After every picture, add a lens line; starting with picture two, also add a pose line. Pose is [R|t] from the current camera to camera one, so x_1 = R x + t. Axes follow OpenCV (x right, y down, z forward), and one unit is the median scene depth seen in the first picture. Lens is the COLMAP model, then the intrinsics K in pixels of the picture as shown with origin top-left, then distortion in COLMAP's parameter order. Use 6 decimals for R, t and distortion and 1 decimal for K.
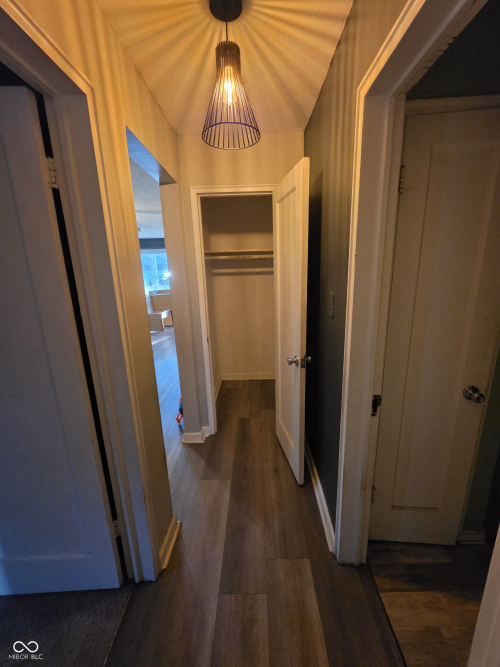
lens RADIAL K [[270.6, 0, 249.8], [0, 270.6, 329.4], [0, 0, 1]] dist [0.000767, 0.000886]
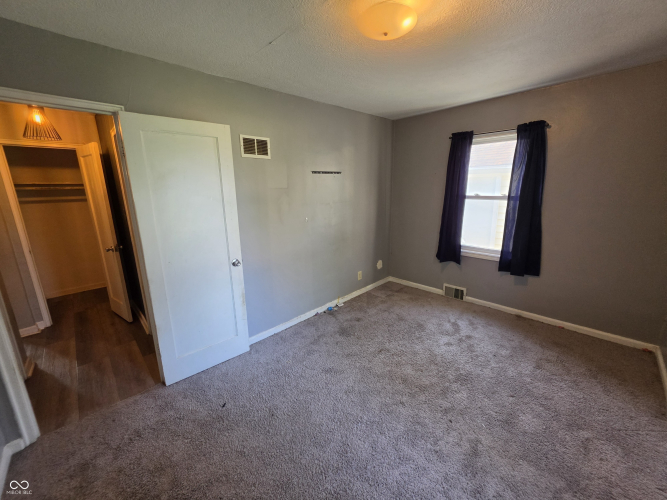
lens RADIAL K [[270.6, 0, 332.9], [0, 270.6, 250.2], [0, 0, 1]] dist [0.000767, 0.000886]
pose [[0.709649, -0.142948, 0.689902, -0.017749], [0.162235, 0.986042, 0.037429, 0.210990], [-0.685622, 0.085365, 0.722935, -0.899135]]
